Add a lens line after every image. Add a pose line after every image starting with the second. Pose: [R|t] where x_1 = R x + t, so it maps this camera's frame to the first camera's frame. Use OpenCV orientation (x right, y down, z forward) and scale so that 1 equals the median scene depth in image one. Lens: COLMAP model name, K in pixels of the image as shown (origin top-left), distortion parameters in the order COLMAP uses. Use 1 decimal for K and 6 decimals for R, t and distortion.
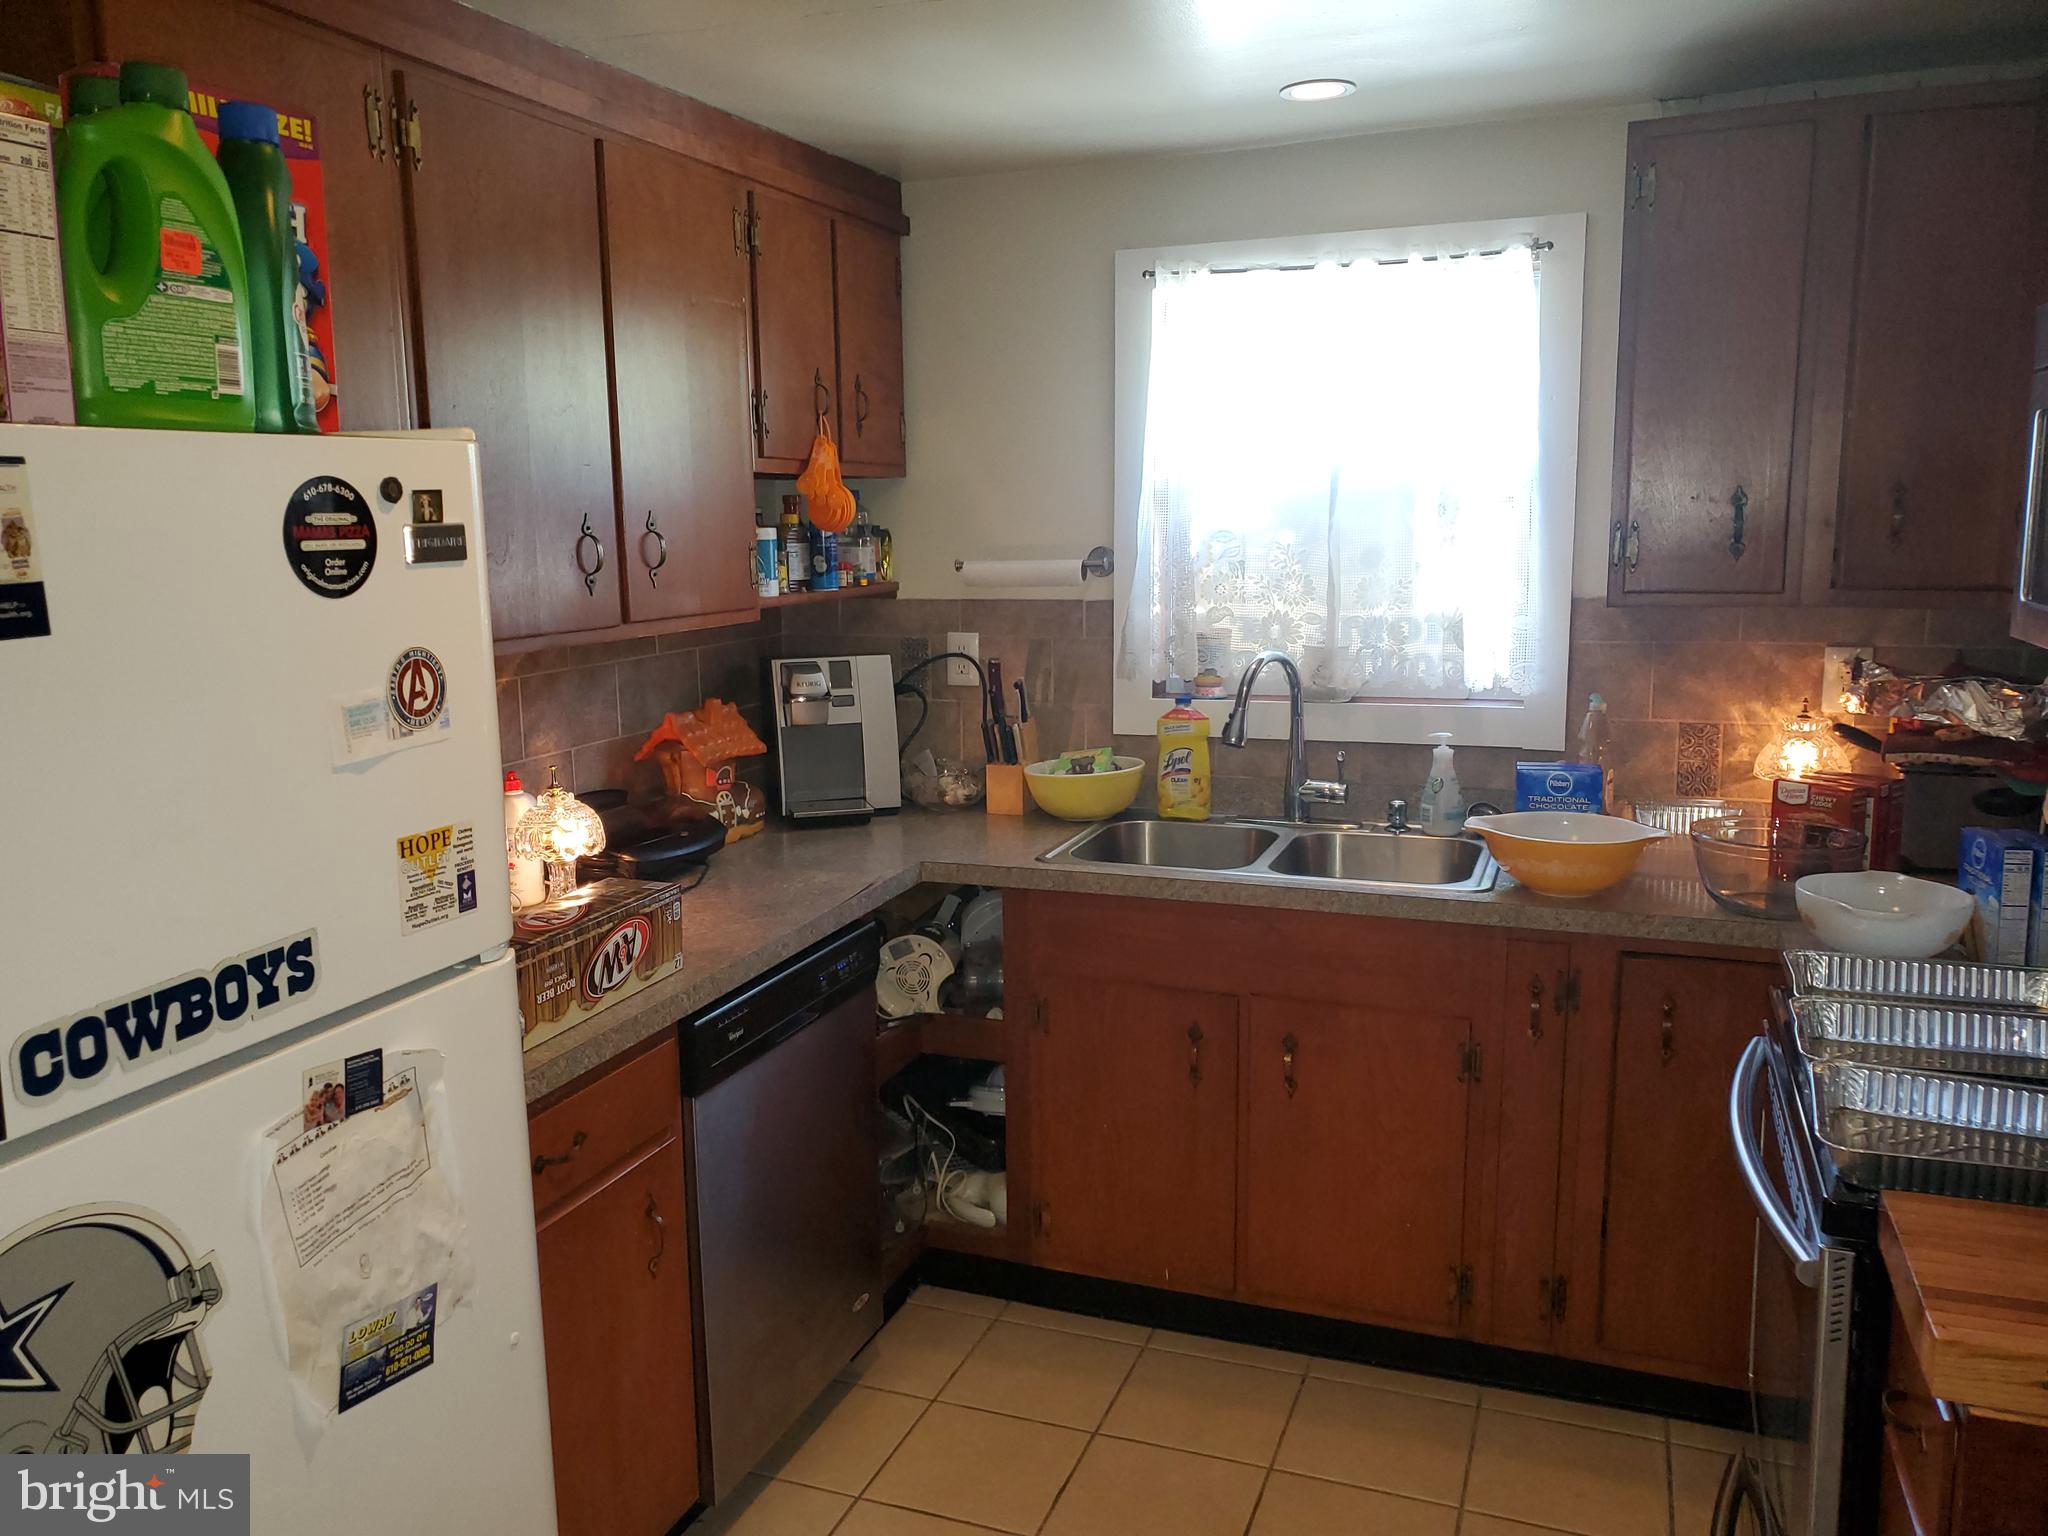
lens RADIAL K [[1565.5, 0, 1022.4], [0, 1565.5, 765.5], [0, 0, 1]] dist [-0.005667, -0.007266]
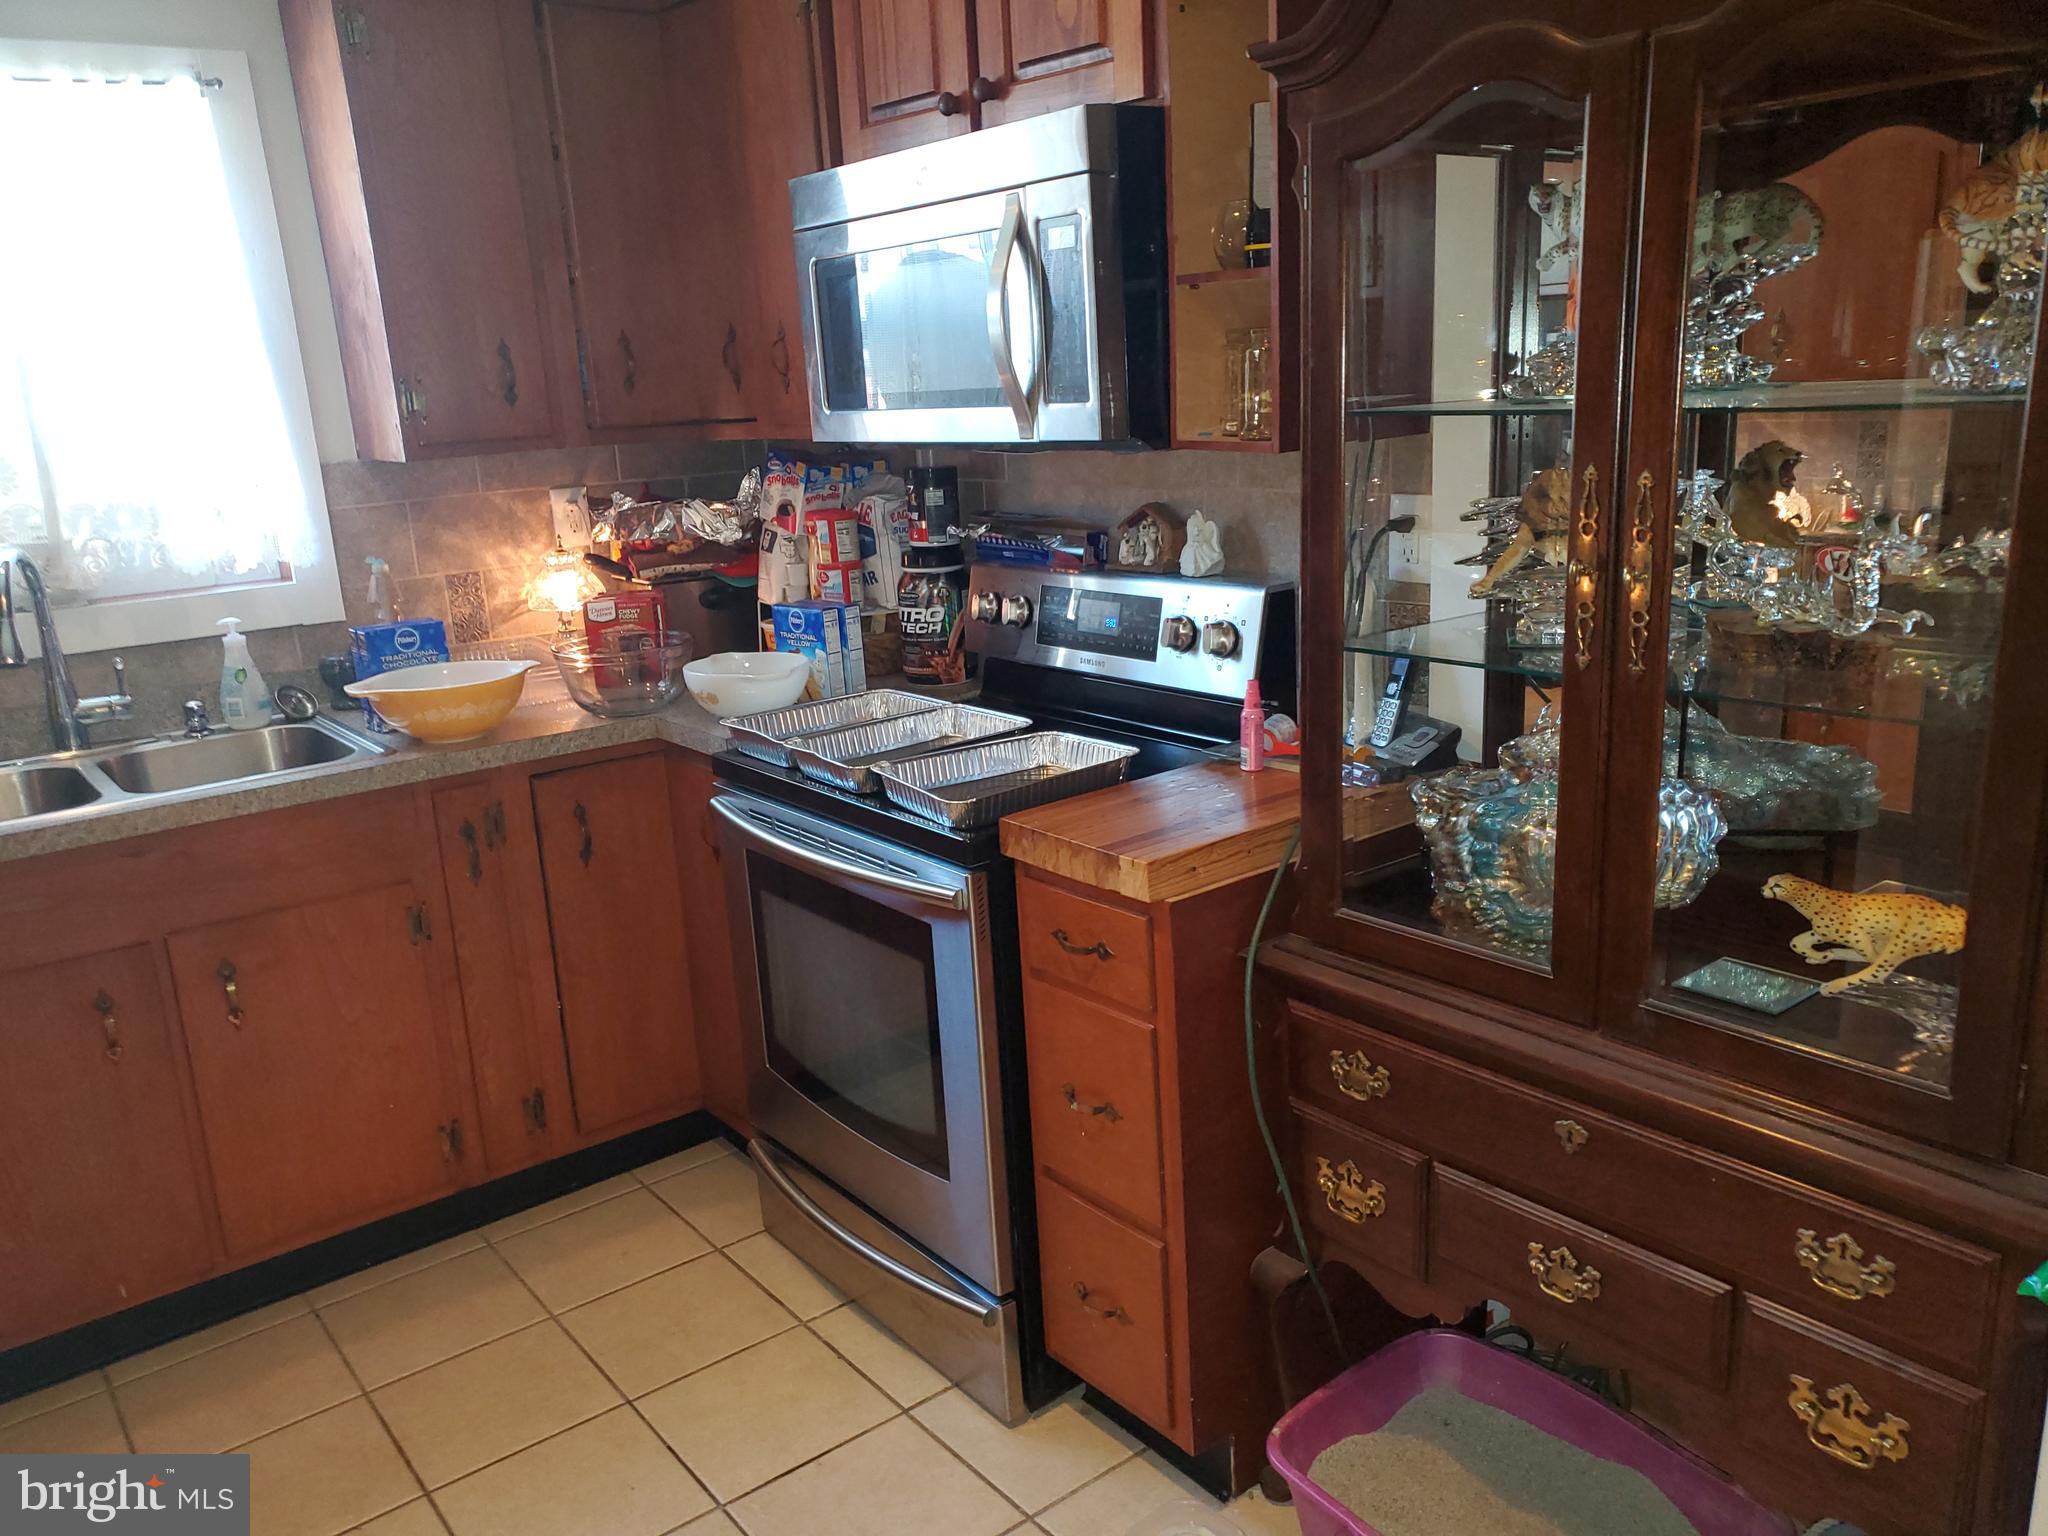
lens RADIAL K [[1541.9, 0, 1021.0], [0, 1541.9, 795.1], [0, 0, 1]] dist [0.006087, 0.000403]
pose [[0.513378, -0.238363, 0.824395, -0.297399], [0.180051, 0.969187, 0.168104, 0.012260], [-0.839062, 0.062132, 0.540476, 0.129959]]
